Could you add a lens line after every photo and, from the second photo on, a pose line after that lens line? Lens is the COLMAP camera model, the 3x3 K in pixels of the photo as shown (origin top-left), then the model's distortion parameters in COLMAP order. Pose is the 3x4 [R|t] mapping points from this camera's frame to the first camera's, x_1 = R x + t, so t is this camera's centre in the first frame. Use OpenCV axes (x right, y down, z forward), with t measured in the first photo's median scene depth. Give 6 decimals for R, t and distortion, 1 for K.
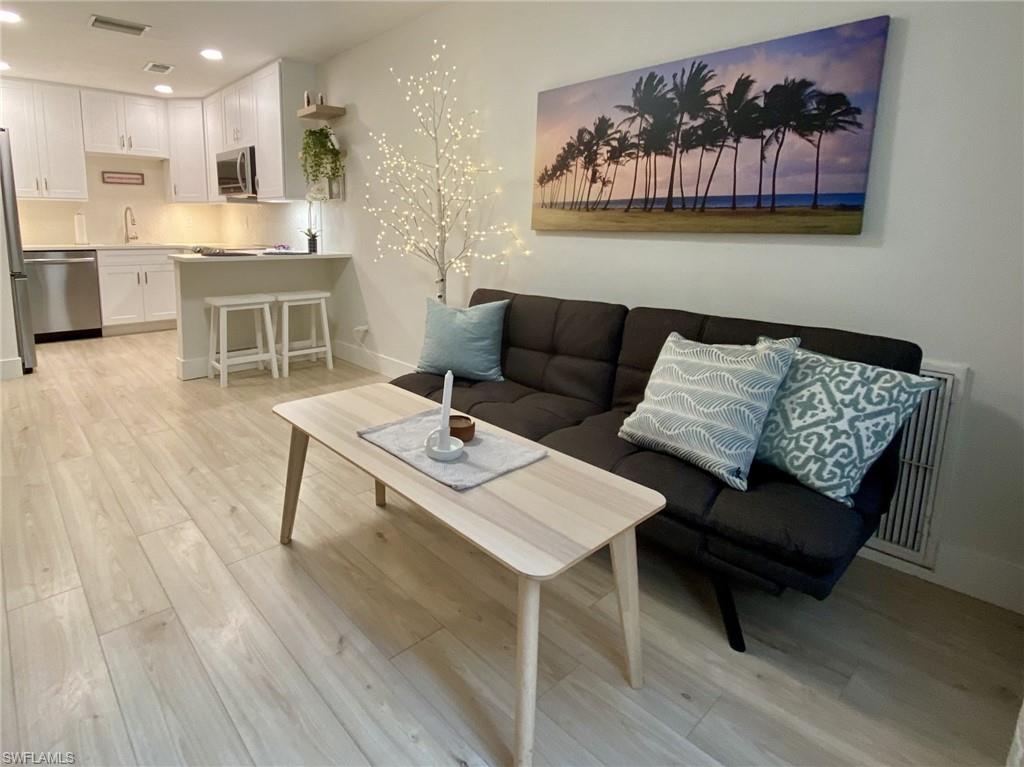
lens RADIAL K [[546.2, 0, 421.6], [0, 546.2, 309.4], [0, 0, 1]] dist [0.033127, -0.050031]
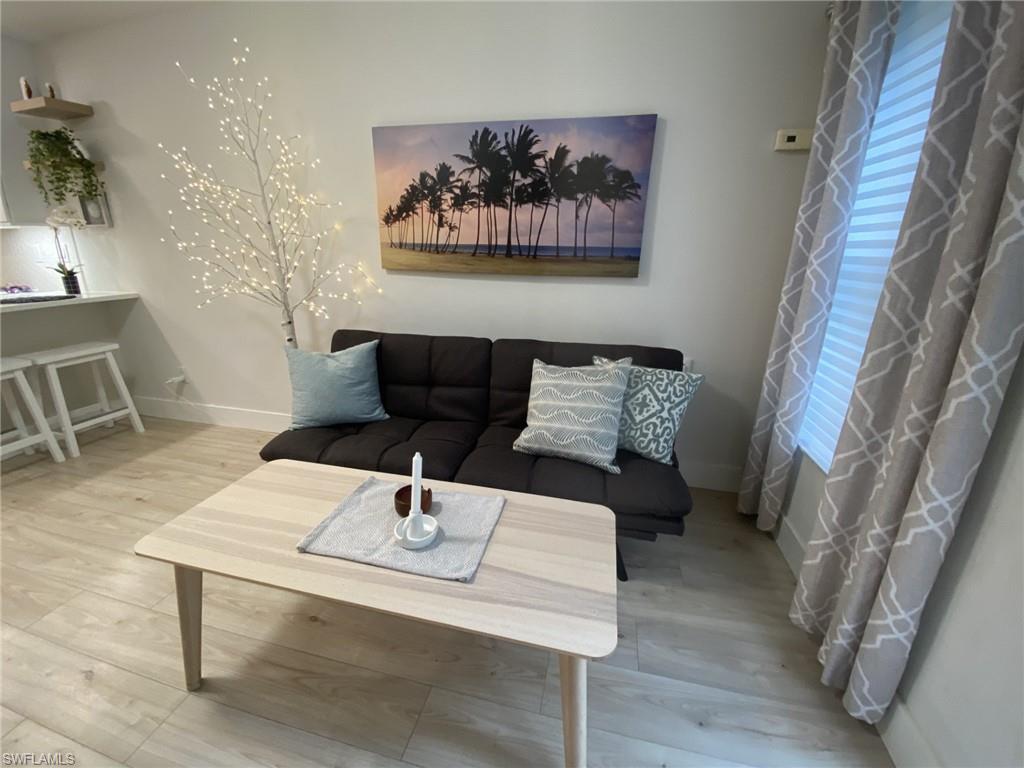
lens RADIAL K [[405.9, 0, 512.0], [0, 405.9, 384.0], [0, 0, 1]] dist [0.031223, -0.026079]
pose [[0.785097, -0.182822, 0.591776, -0.137765], [0.078366, 0.977086, 0.197892, -0.083009], [-0.614395, -0.108989, 0.781435, 0.265040]]
